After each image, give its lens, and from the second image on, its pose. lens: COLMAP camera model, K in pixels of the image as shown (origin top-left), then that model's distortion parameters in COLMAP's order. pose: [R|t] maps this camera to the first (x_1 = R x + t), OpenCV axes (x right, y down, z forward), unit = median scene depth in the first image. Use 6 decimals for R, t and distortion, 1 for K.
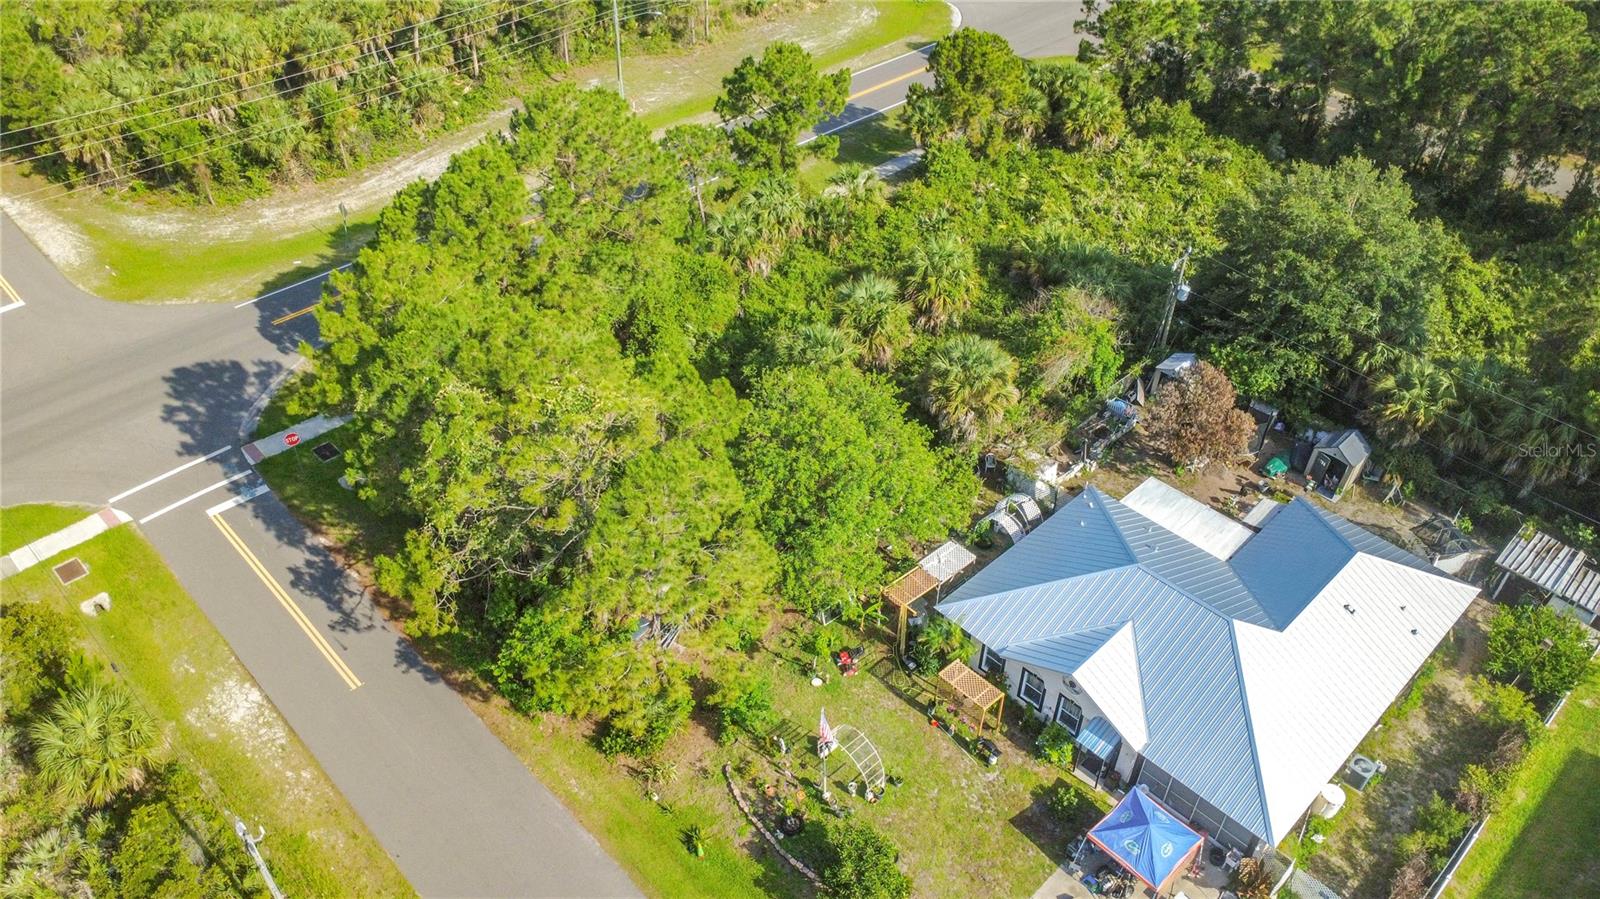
lens RADIAL K [[1163.8, 0, 797.7], [0, 1163.8, 451.7], [0, 0, 1]] dist [0.002214, -0.003185]
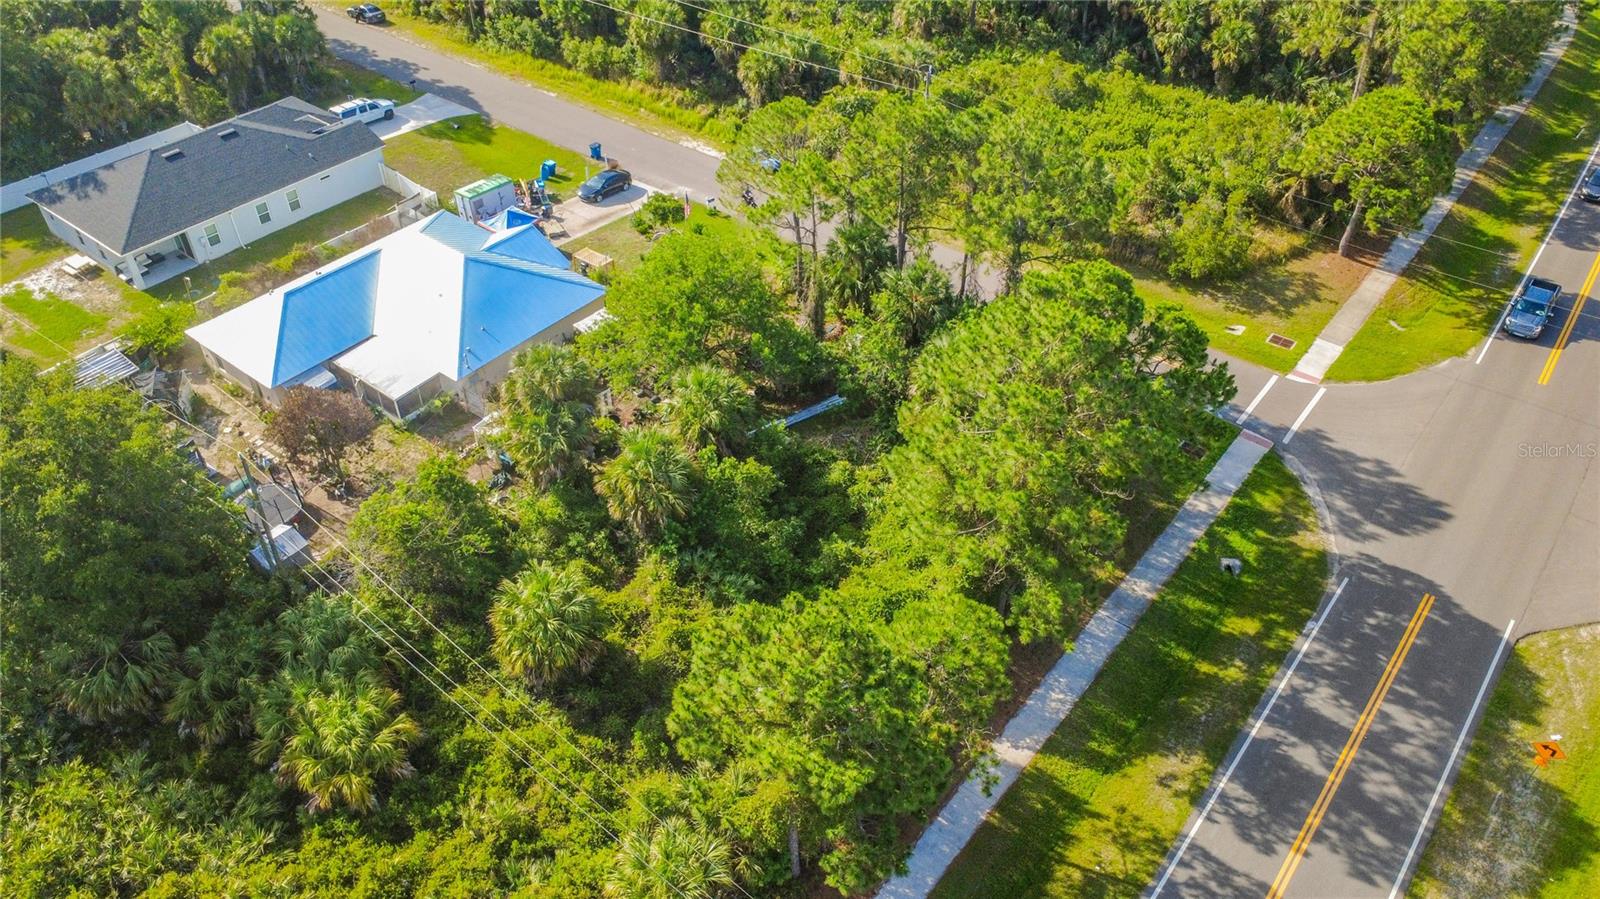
lens RADIAL K [[1163.8, 0, 797.7], [0, 1163.8, 451.7], [0, 0, 1]] dist [0.002214, -0.003185]
pose [[-0.992252, 0.070635, -0.102210, 0.041953], [-0.087874, 0.182582, 0.979256, -0.993781], [0.087832, 0.980650, -0.174960, 1.183823]]
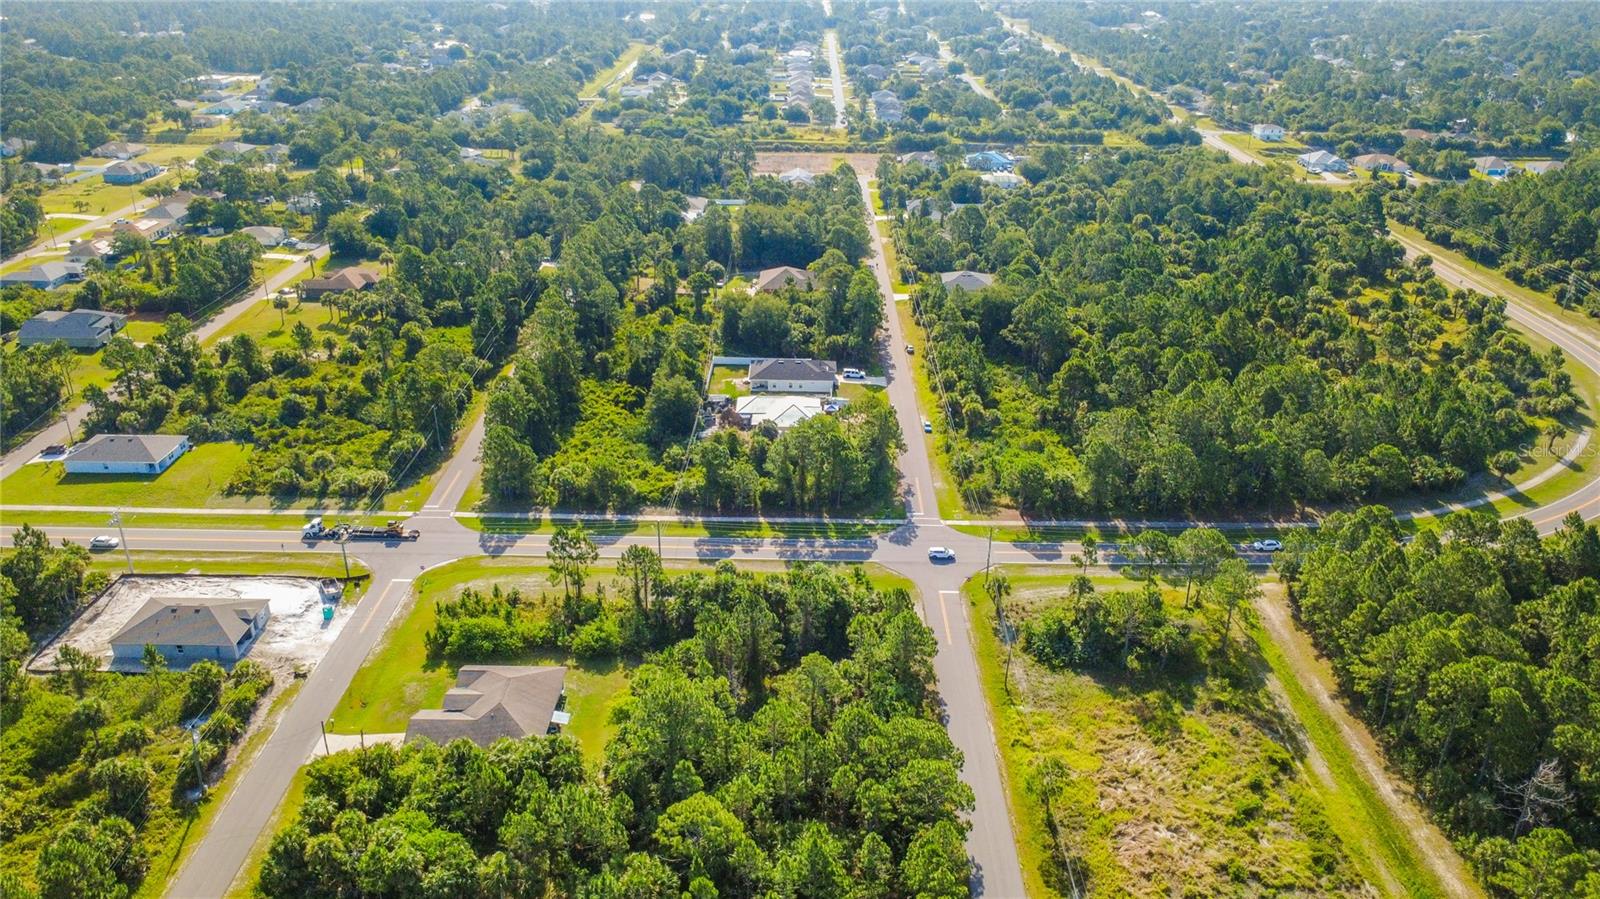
lens RADIAL K [[1163.8, 0, 797.7], [0, 1163.8, 451.7], [0, 0, 1]] dist [0.002214, -0.003185]
pose [[-0.709555, -0.316914, 0.629363, -2.400993], [0.430274, 0.512450, 0.743142, -2.862952], [-0.558029, 0.798098, -0.227251, 1.835887]]
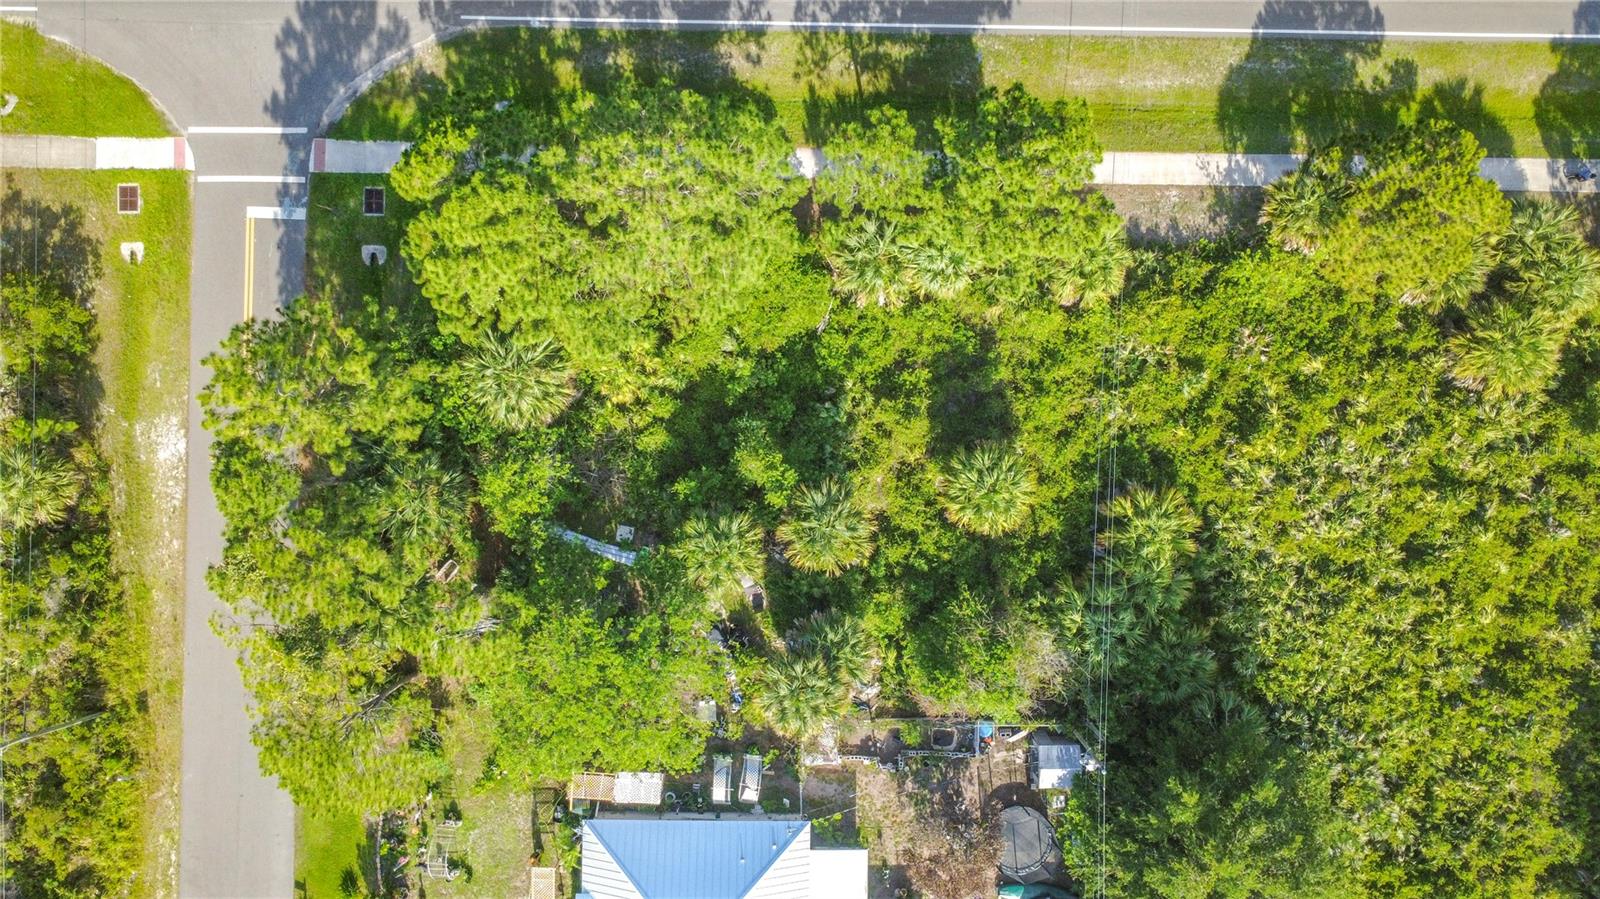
lens RADIAL K [[1163.8, 0, 797.7], [0, 1163.8, 451.7], [0, 0, 1]] dist [0.002214, -0.003185]
pose [[0.708475, 0.705718, -0.005056, 0.010052], [-0.453308, 0.460546, 0.763157, -0.854125], [0.540903, -0.538385, 0.646193, 0.448231]]
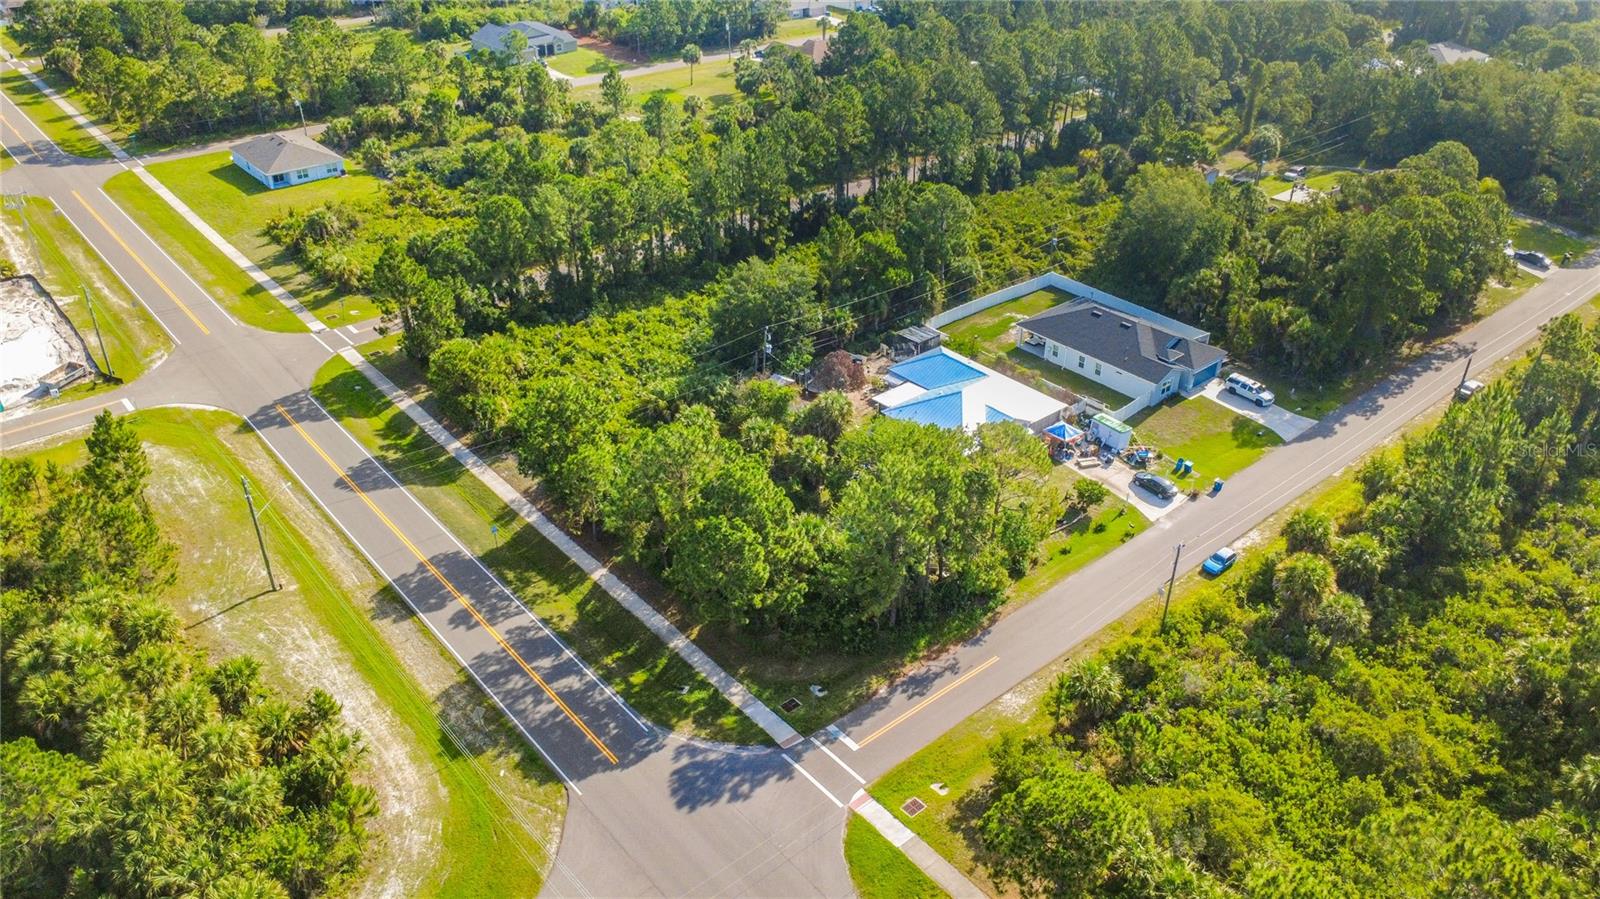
lens RADIAL K [[1163.8, 0, 797.7], [0, 1163.8, 451.7], [0, 0, 1]] dist [0.002214, -0.003185]
pose [[0.069033, -0.532558, 0.843574, -1.475082], [0.631890, 0.677680, 0.376117, -0.756350], [-0.771977, 0.507081, 0.383301, 0.305288]]
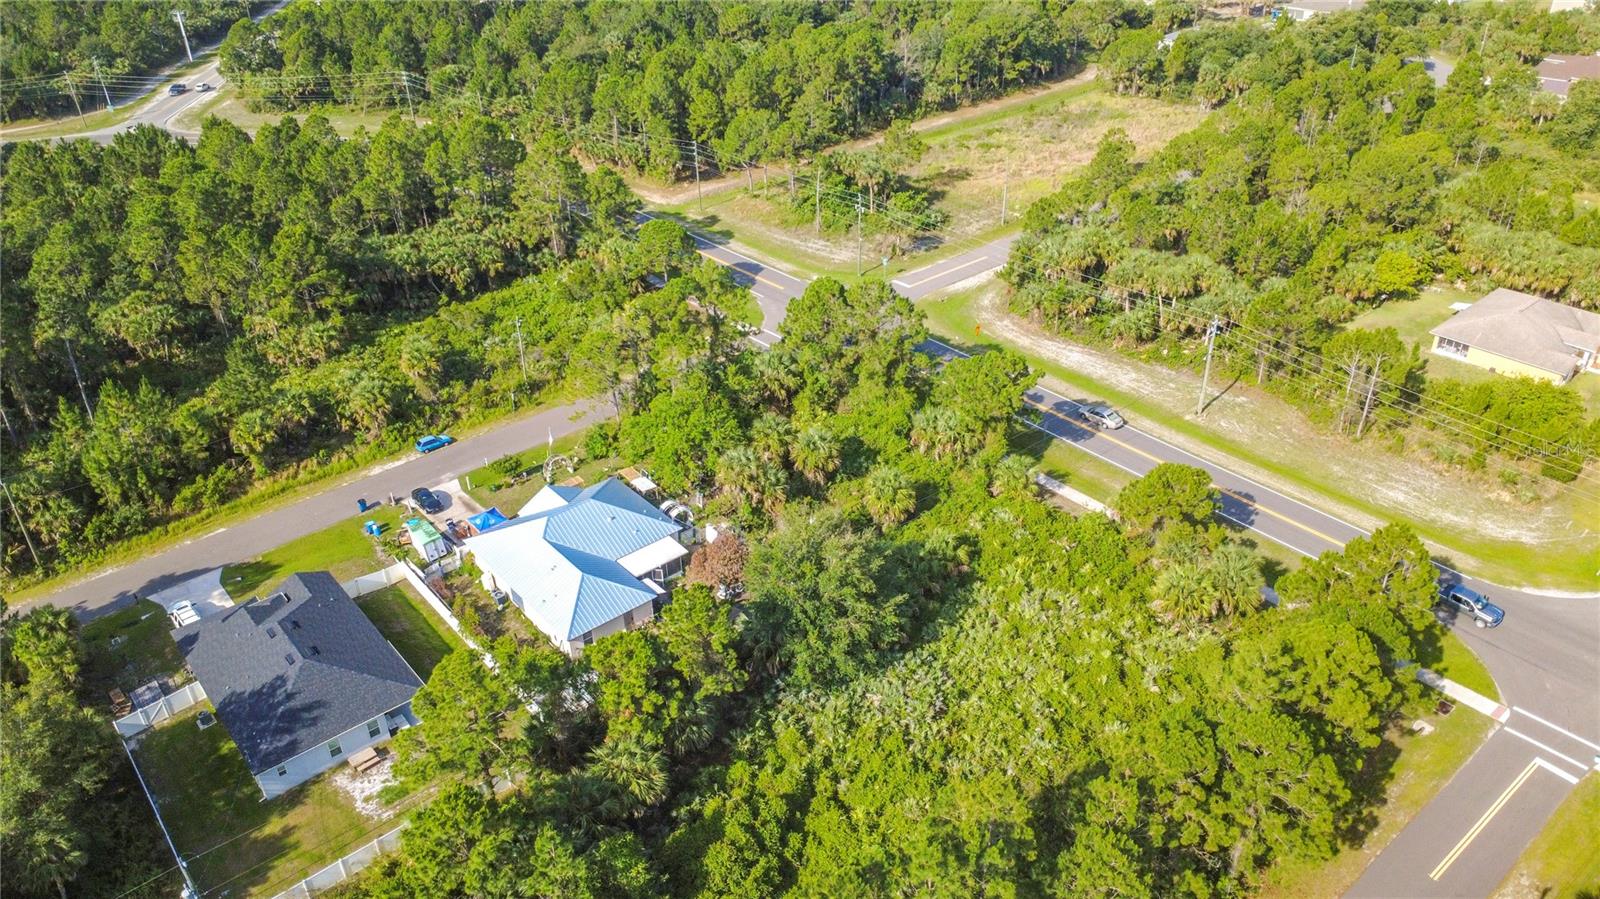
lens RADIAL K [[1163.8, 0, 797.7], [0, 1163.8, 451.7], [0, 0, 1]] dist [0.002214, -0.003185]
pose [[-0.076390, 0.505567, -0.859399, 1.628850], [-0.614138, 0.655156, 0.440005, -0.901485], [0.785493, 0.561402, 0.260441, 0.541120]]
